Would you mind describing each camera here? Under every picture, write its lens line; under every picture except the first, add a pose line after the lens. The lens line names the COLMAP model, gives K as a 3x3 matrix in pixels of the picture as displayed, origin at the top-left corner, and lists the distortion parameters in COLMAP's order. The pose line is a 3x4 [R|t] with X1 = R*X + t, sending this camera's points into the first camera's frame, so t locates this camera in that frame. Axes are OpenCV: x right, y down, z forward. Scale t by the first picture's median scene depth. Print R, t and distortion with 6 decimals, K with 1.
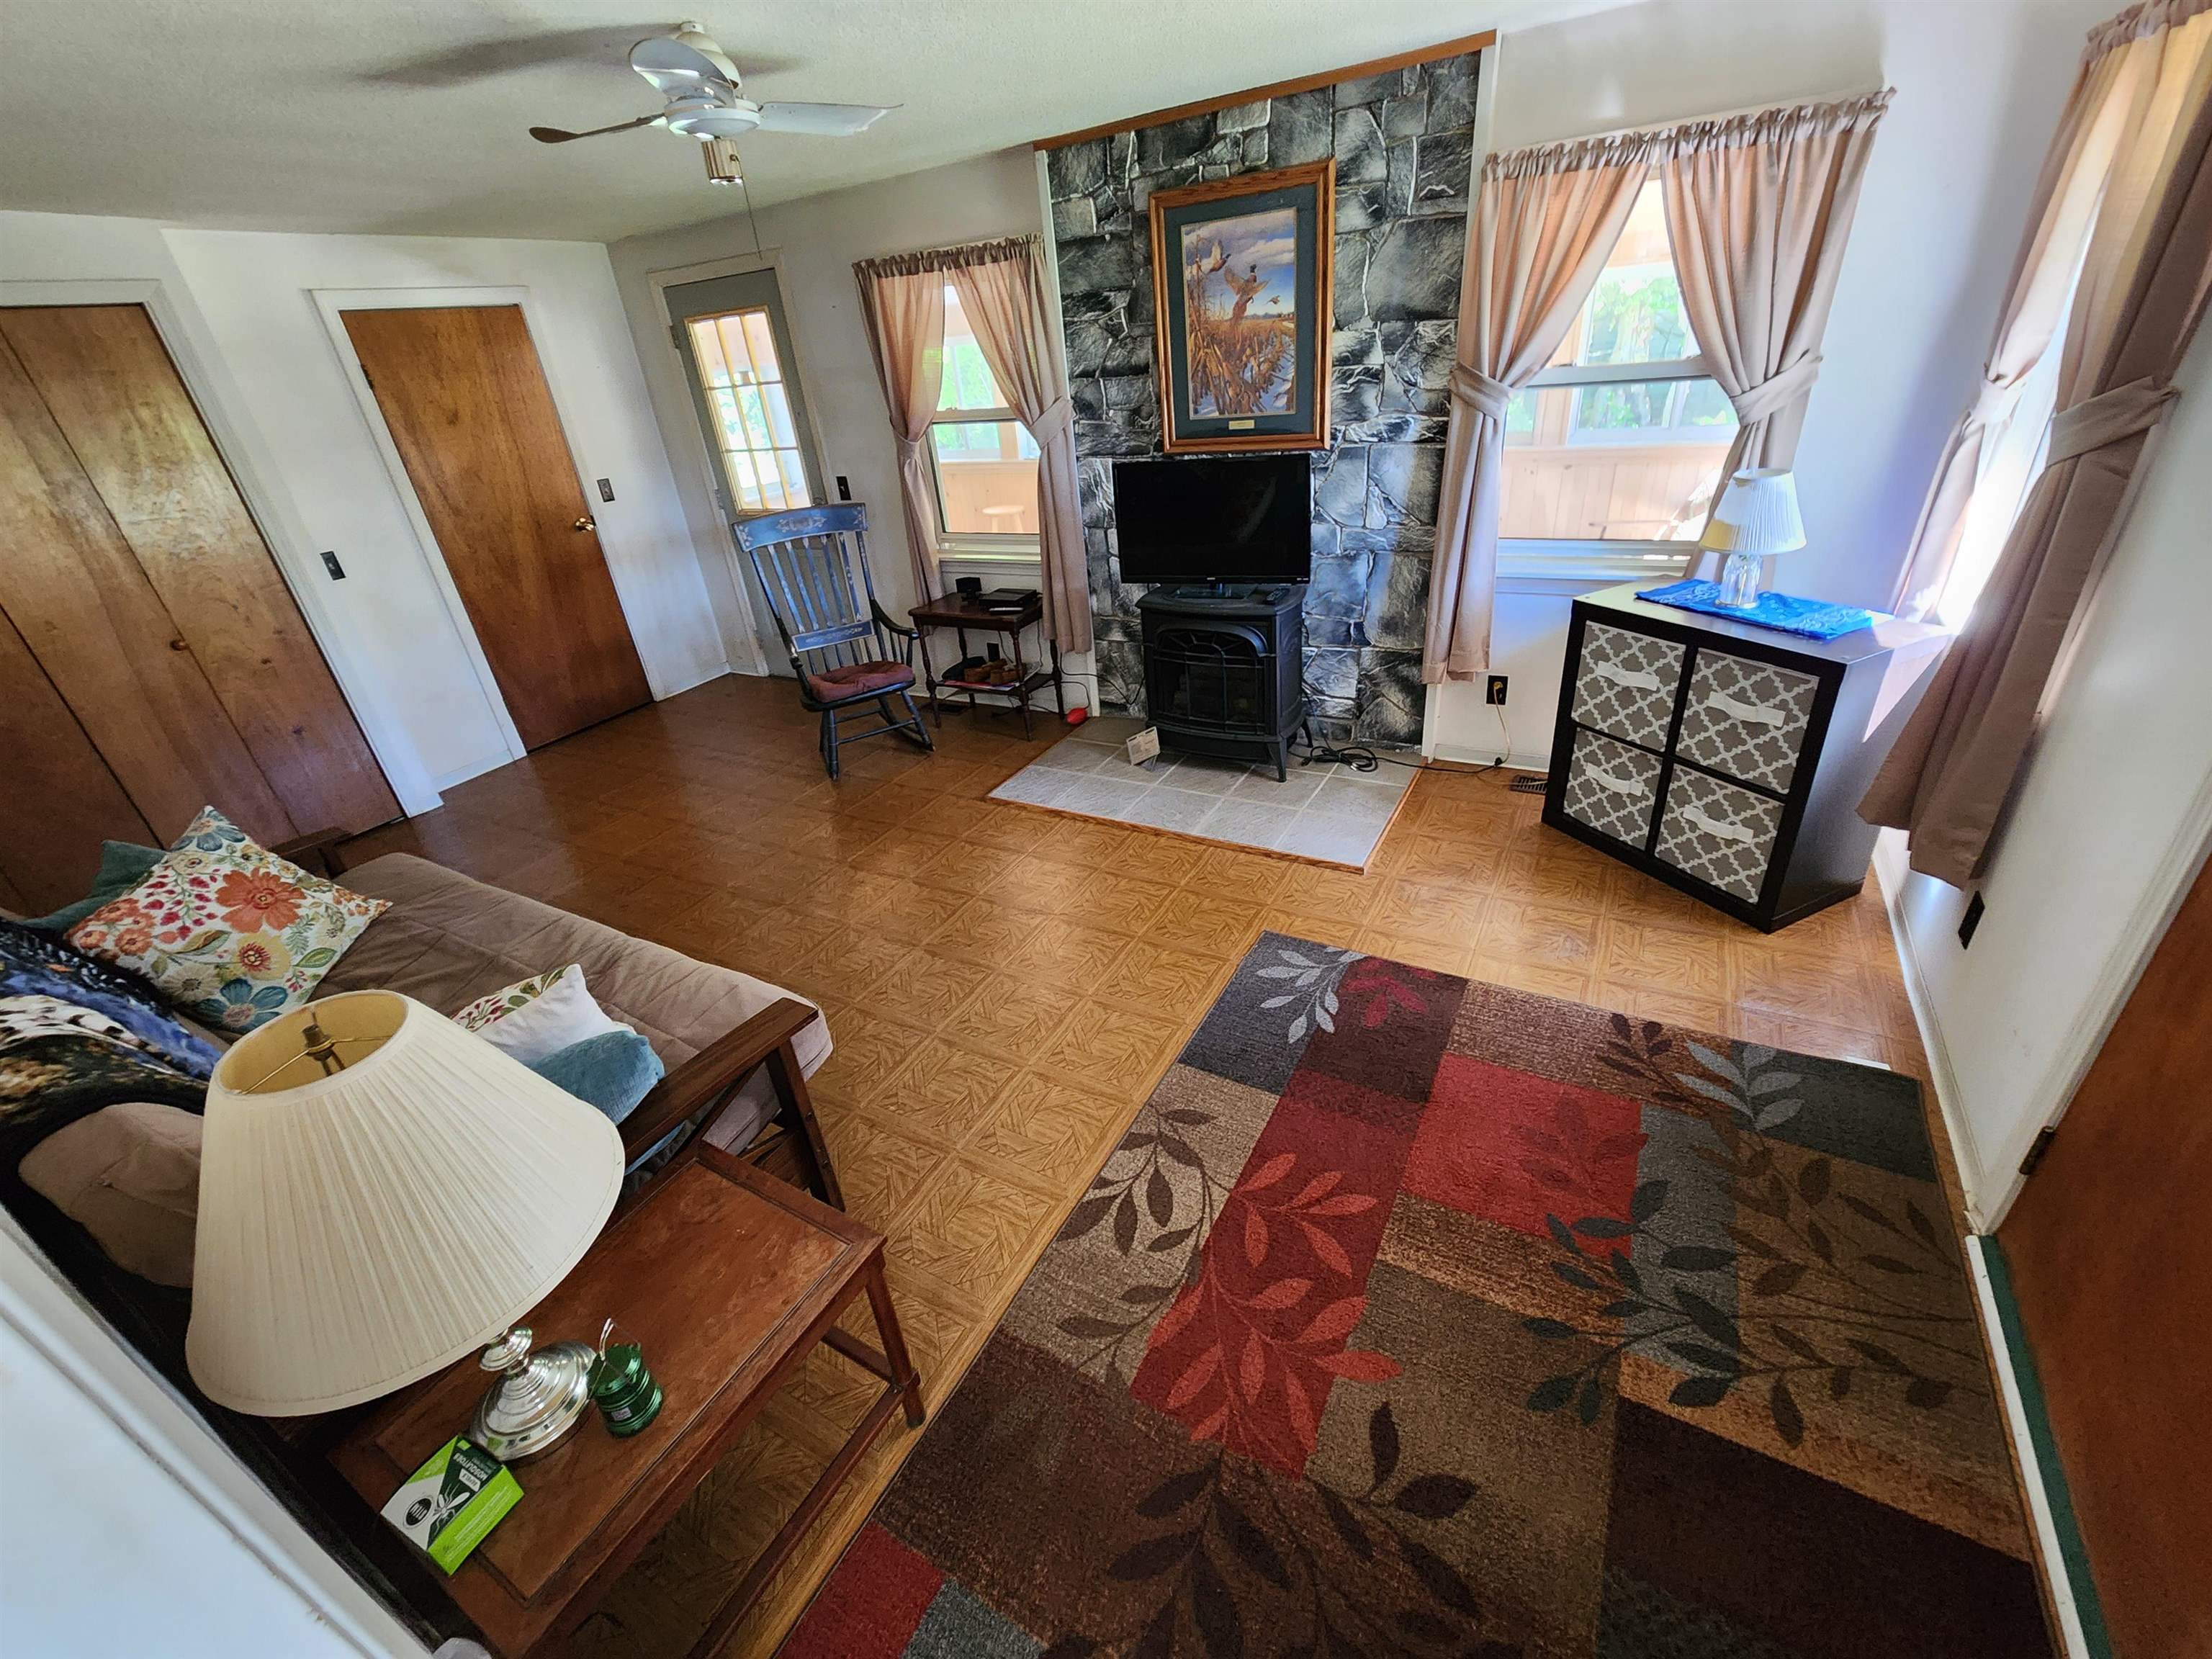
lens RADIAL K [[907.6, 0, 1102.1], [0, 907.6, 820.2], [0, 0, 1]] dist [-0.001177, 0.001264]
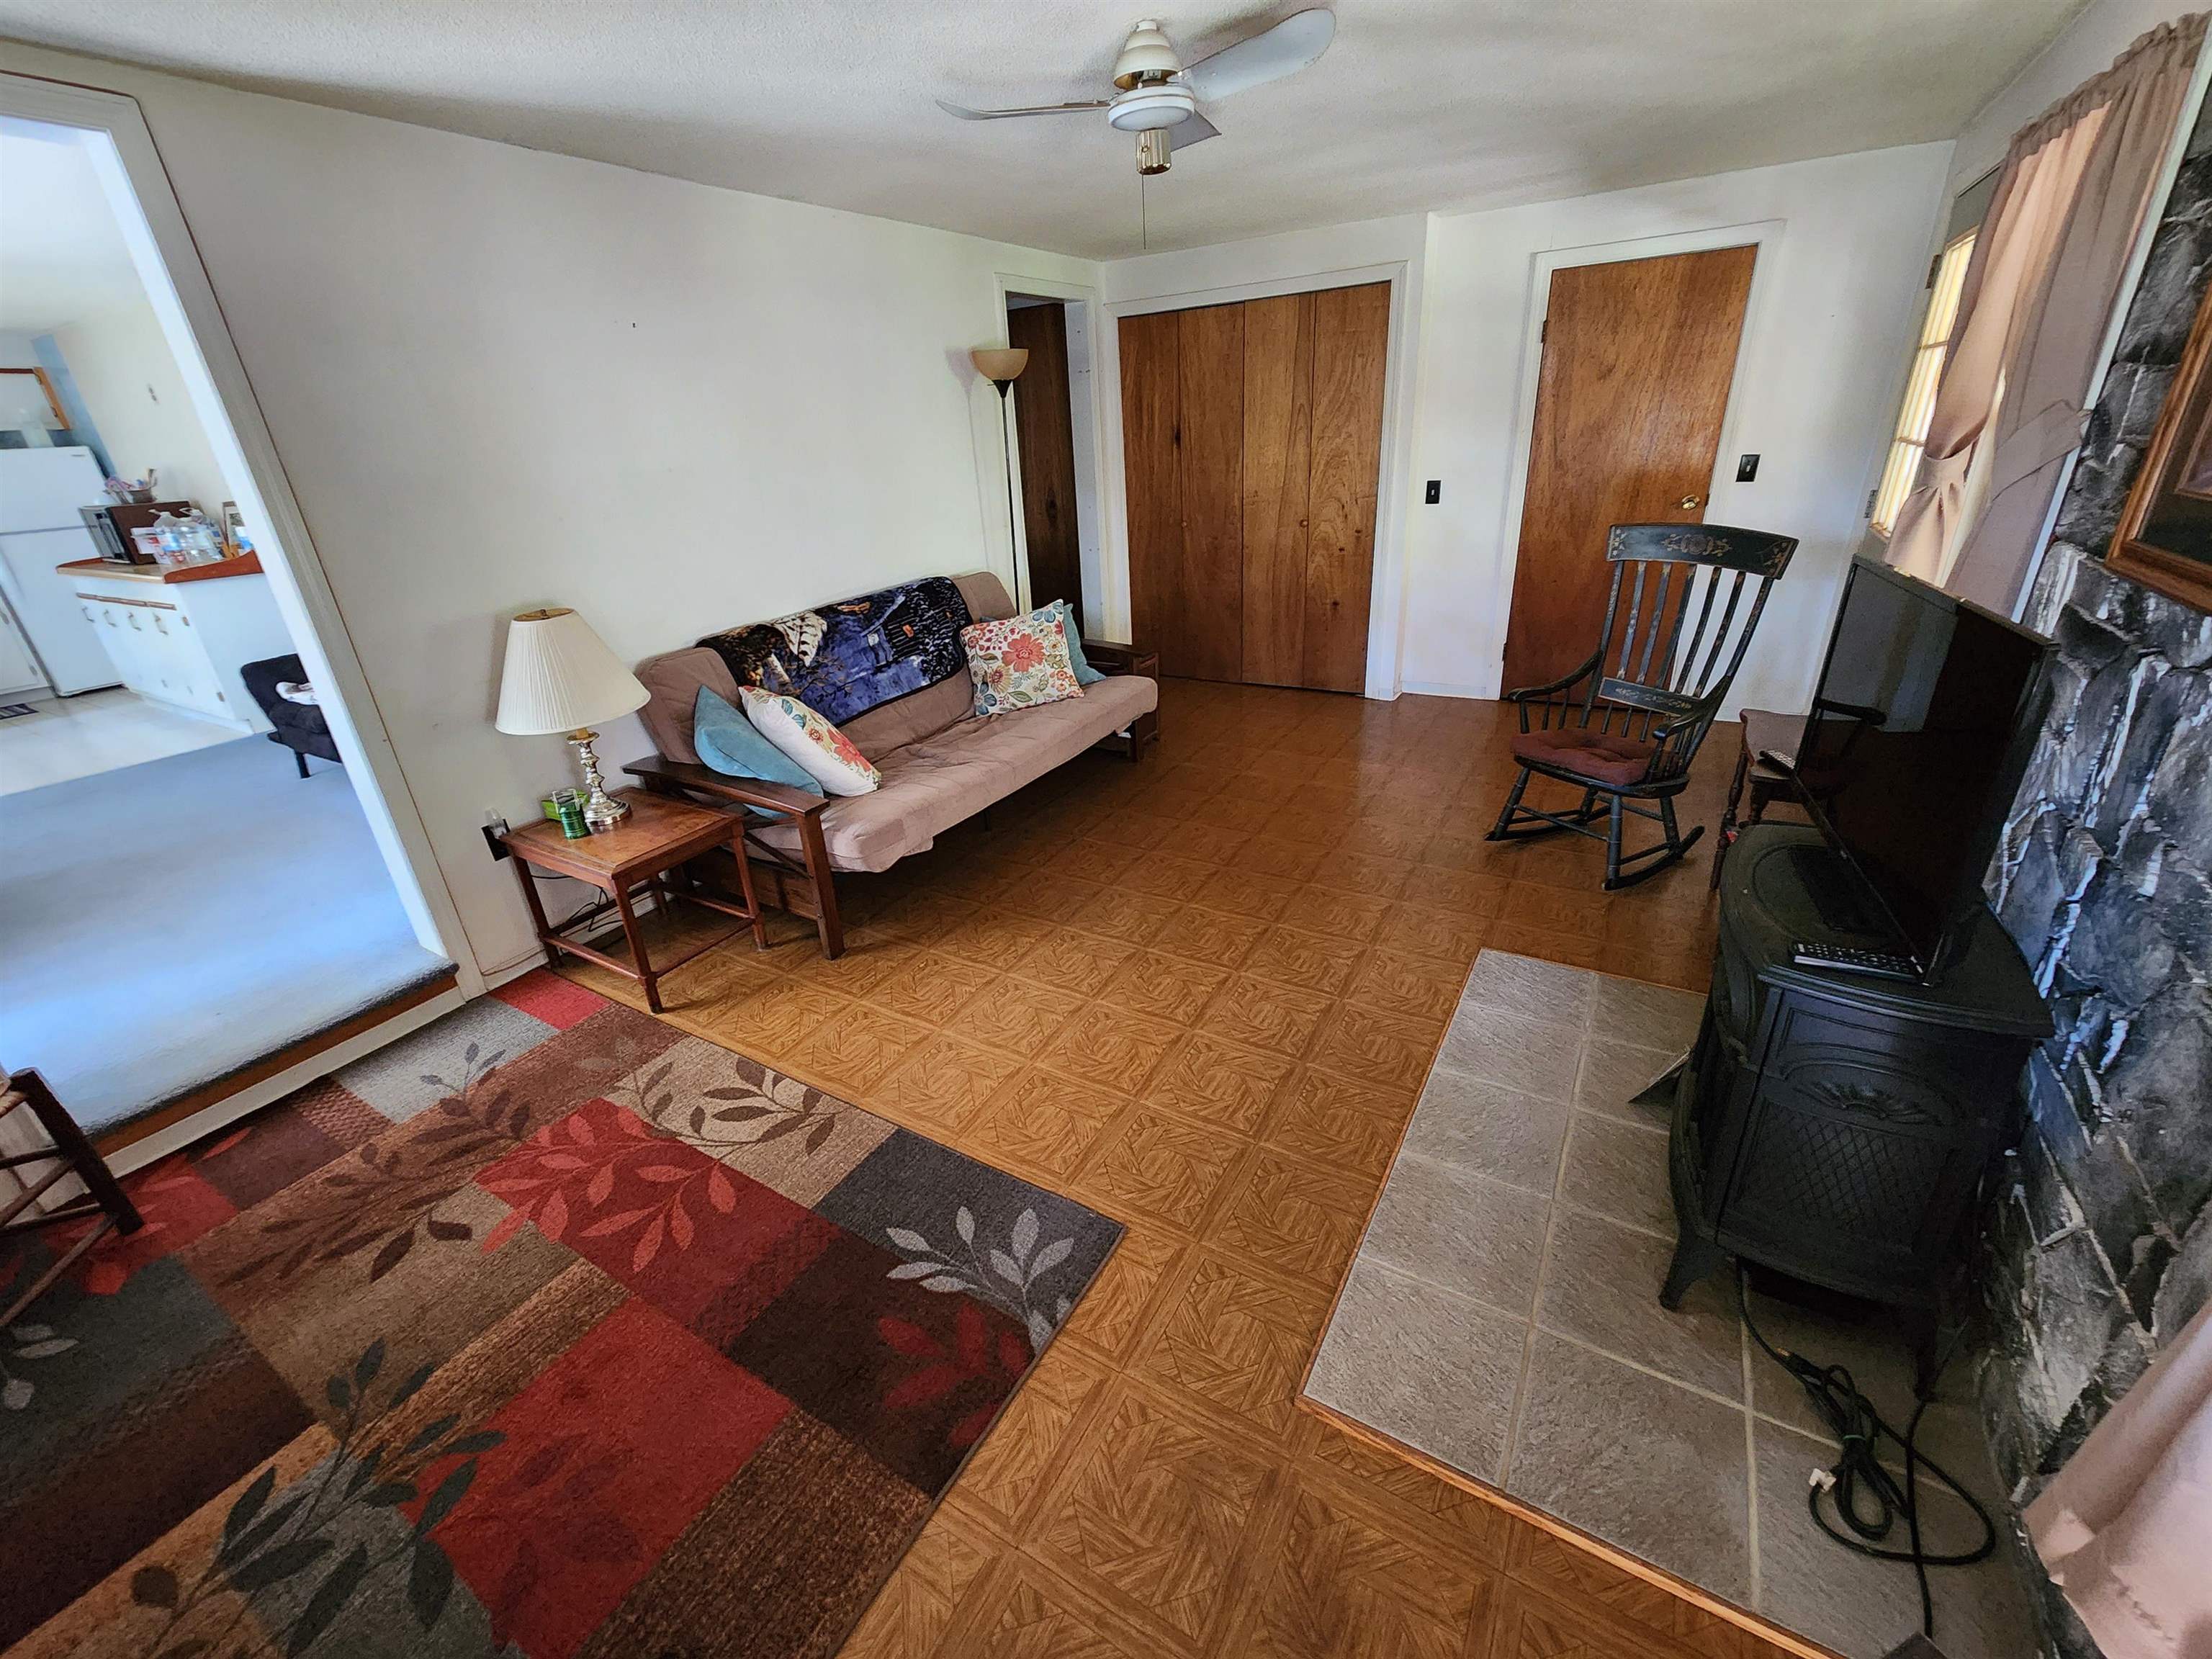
lens RADIAL K [[907.6, 0, 1104.1], [0, 907.6, 825.9], [0, 0, 1]] dist [-0.001177, 0.001264]
pose [[-0.015248, 0.488510, -0.872425, 0.599291], [-0.418991, 0.789104, 0.449178, -0.392978], [0.907862, 0.372388, 0.192649, 0.723145]]
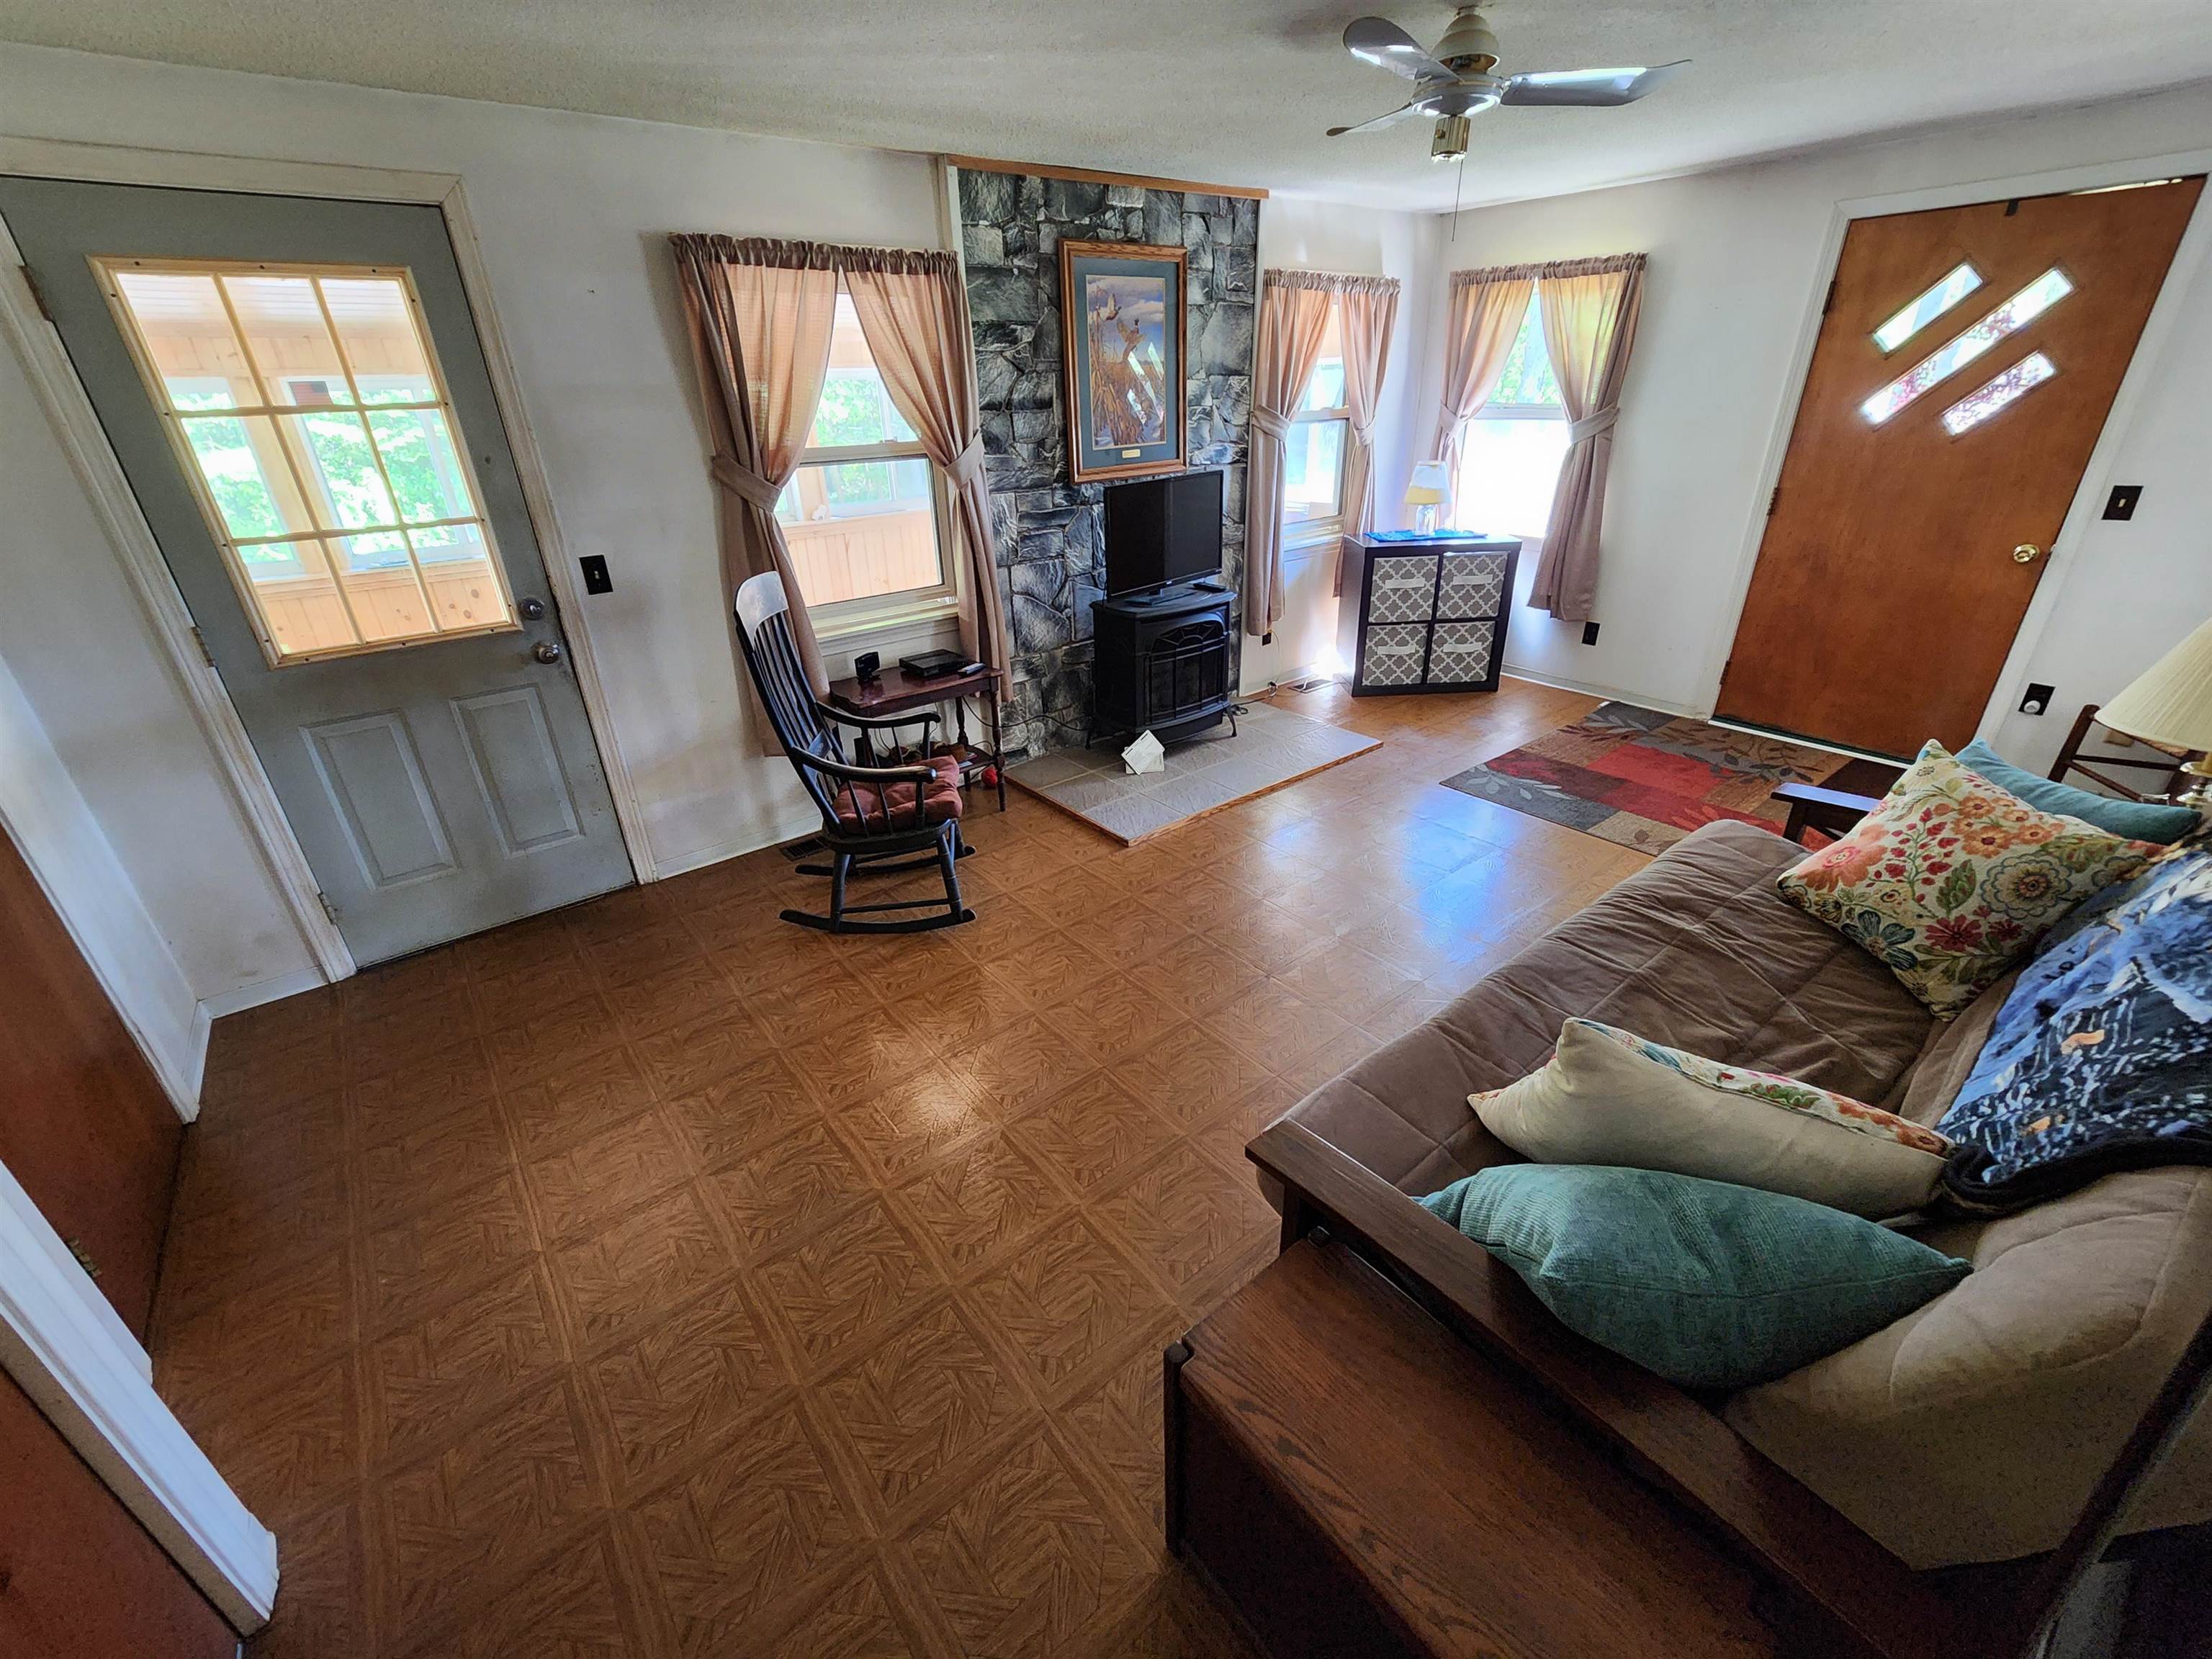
lens RADIAL K [[907.6, 0, 1098.4], [0, 907.6, 823.5], [0, 0, 1]] dist [-0.001177, 0.001264]
pose [[0.382745, -0.331271, 0.862419, -1.204875], [0.434278, 0.888448, 0.148534, -0.249241], [-0.815419, 0.317679, 0.483912, 0.749331]]
